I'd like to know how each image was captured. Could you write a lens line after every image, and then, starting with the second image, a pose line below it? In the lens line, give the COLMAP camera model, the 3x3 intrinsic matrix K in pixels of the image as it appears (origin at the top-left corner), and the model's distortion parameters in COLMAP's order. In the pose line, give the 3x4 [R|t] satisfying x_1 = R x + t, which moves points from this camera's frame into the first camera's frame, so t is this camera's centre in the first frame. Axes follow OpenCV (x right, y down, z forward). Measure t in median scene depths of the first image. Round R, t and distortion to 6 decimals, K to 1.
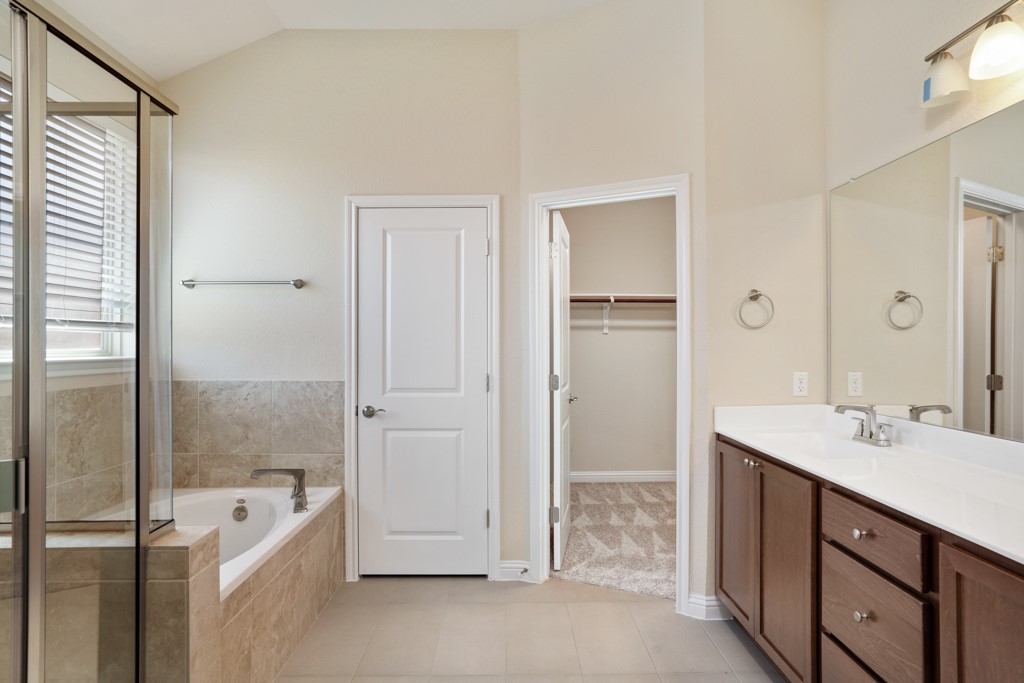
lens RADIAL K [[533.7, 0, 508.5], [0, 533.7, 345.2], [0, 0, 1]] dist [-0.032945, 0.011104]
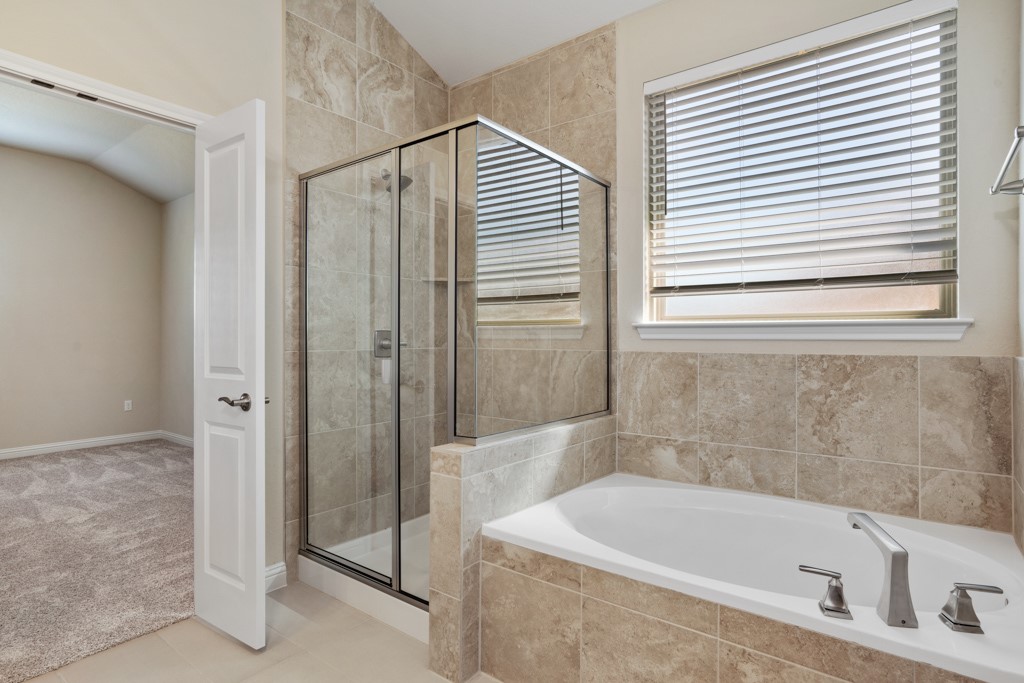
lens RADIAL K [[533.7, 0, 508.5], [0, 533.7, 345.2], [0, 0, 1]] dist [-0.032945, 0.011104]
pose [[-0.605660, 0.011018, -0.795647, 0.199575], [0.001417, 0.999917, 0.012769, 0.053506], [0.795722, 0.006606, -0.605626, 1.080115]]
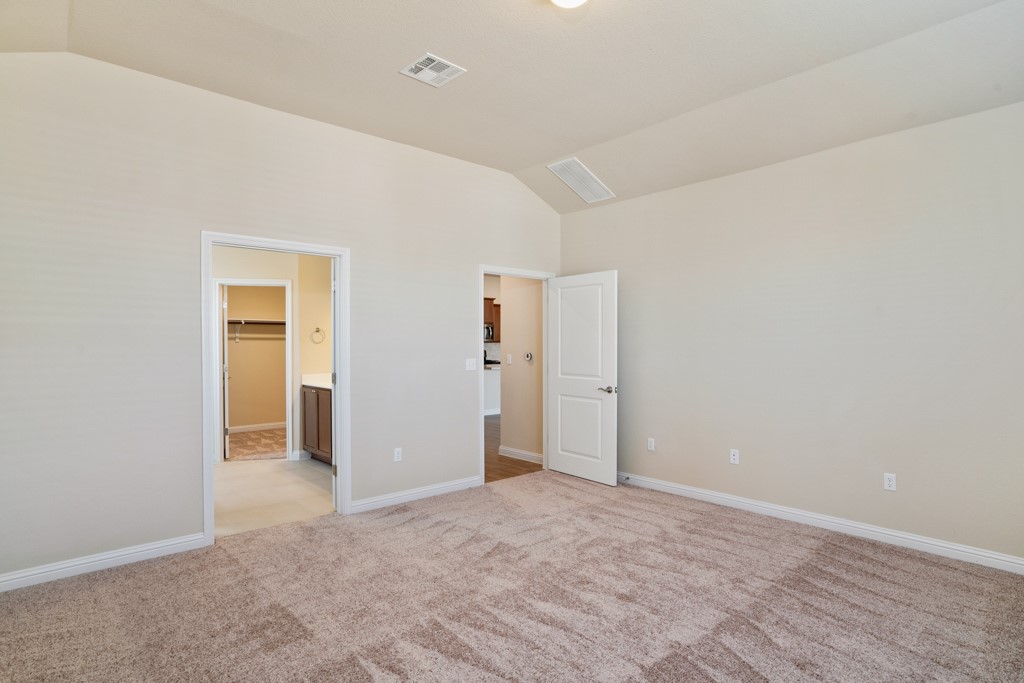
lens RADIAL K [[533.7, 0, 508.5], [0, 533.7, 345.2], [0, 0, 1]] dist [-0.032945, 0.011104]
pose [[0.761186, -0.000285, 0.648534, -0.315996], [0.005904, 0.999962, -0.006490, 0.000353], [-0.648507, 0.008769, 0.761158, -0.984922]]
